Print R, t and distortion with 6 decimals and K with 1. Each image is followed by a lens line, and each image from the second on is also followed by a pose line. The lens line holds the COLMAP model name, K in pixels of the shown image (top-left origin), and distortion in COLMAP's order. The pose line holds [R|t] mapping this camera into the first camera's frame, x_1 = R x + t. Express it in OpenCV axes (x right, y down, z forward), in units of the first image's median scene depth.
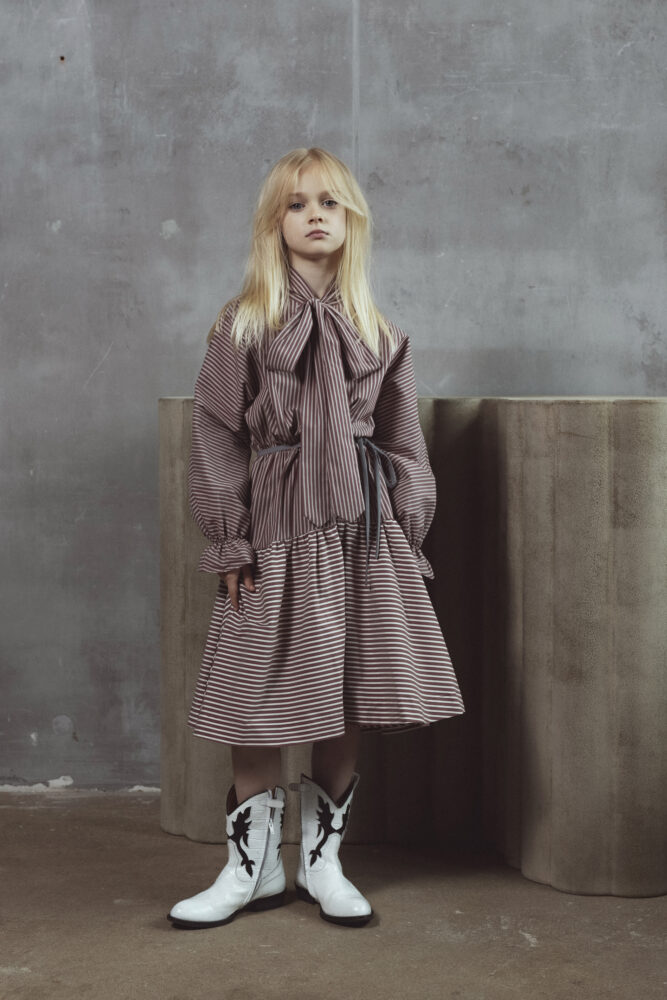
lens RADIAL K [[1575.9, 0, 348.8], [0, 1575.9, 464.9], [0, 0, 1]] dist [0.000556, 0.000000]
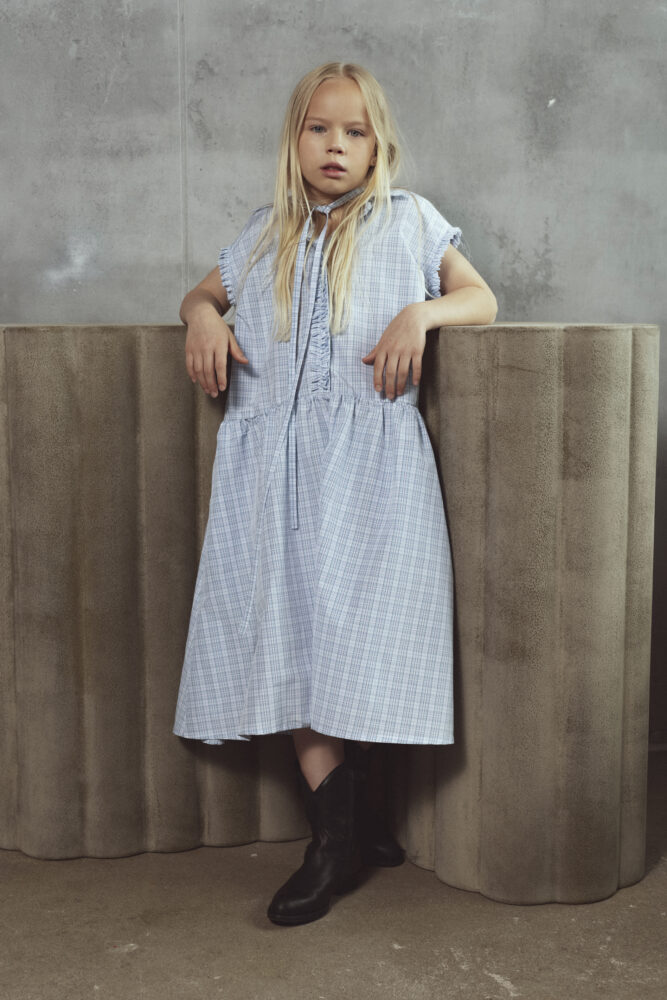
lens RADIAL K [[1421.9, 0, 319.1], [0, 1421.9, 491.2], [0, 0, 1]] dist [0.003966, 0.000000]
pose [[0.978477, -0.028534, 0.204371, -0.087545], [0.012946, 0.996931, 0.077206, -0.010719], [-0.205947, -0.072899, 0.975844, 0.217363]]
